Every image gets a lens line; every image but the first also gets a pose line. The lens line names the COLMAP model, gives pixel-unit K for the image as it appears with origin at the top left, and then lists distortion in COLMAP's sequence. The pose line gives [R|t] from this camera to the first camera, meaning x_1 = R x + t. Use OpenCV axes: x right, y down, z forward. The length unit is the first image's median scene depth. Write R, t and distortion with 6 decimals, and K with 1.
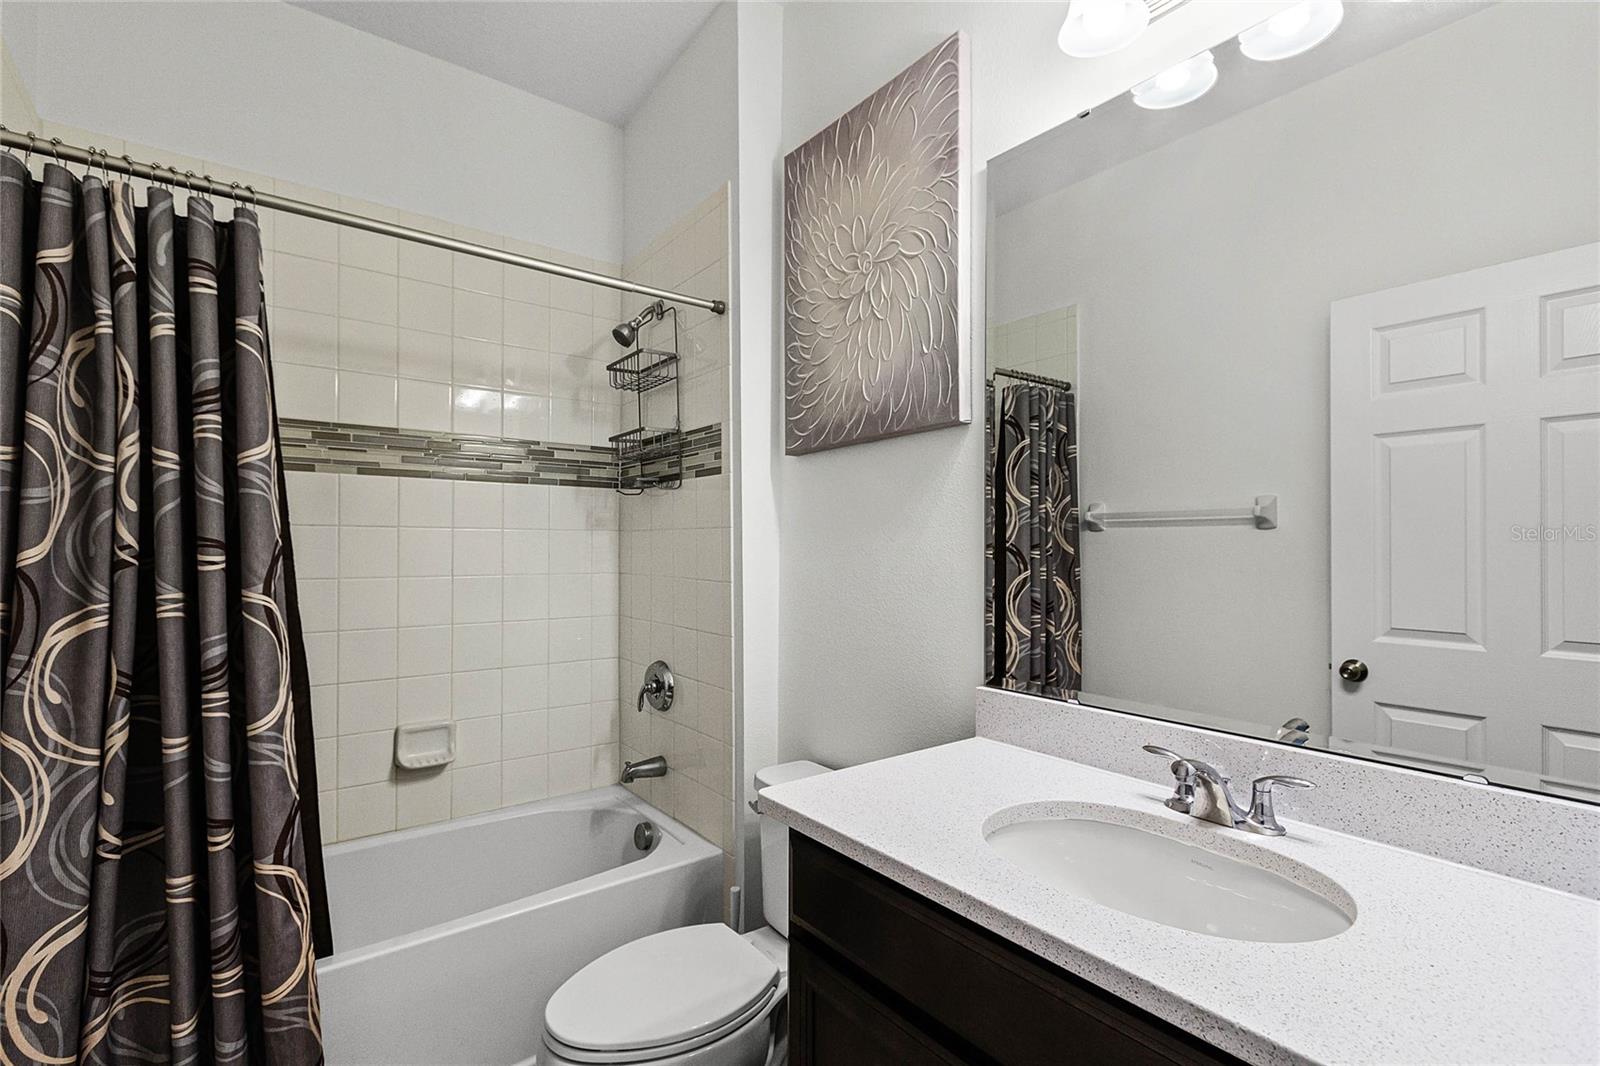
lens RADIAL K [[732.9, 0, 797.7], [0, 732.9, 541.3], [0, 0, 1]] dist [0.003538, 0.000236]
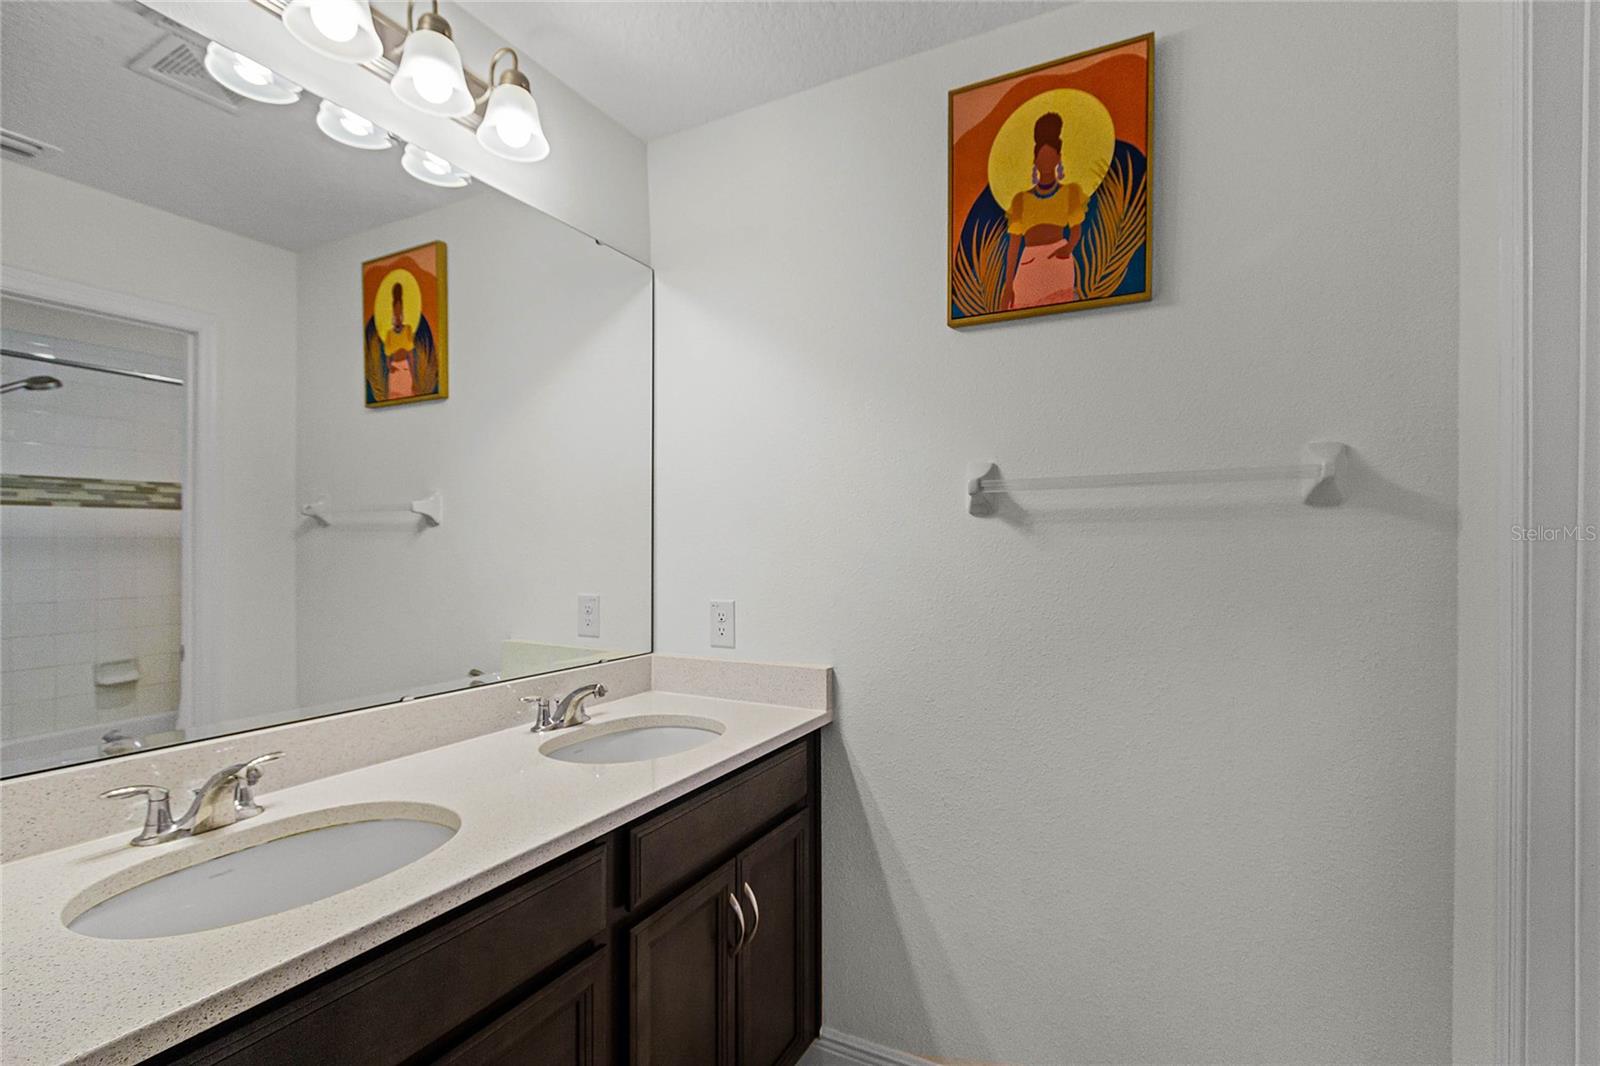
lens RADIAL K [[732.9, 0, 798.7], [0, 732.9, 539.4], [0, 0, 1]] dist [0.003538, 0.000236]
pose [[-0.420020, -0.000739, 0.907515, -0.718085], [-0.008451, 0.999959, -0.003098, -0.006939], [-0.907476, -0.008971, -0.420009, 0.778932]]
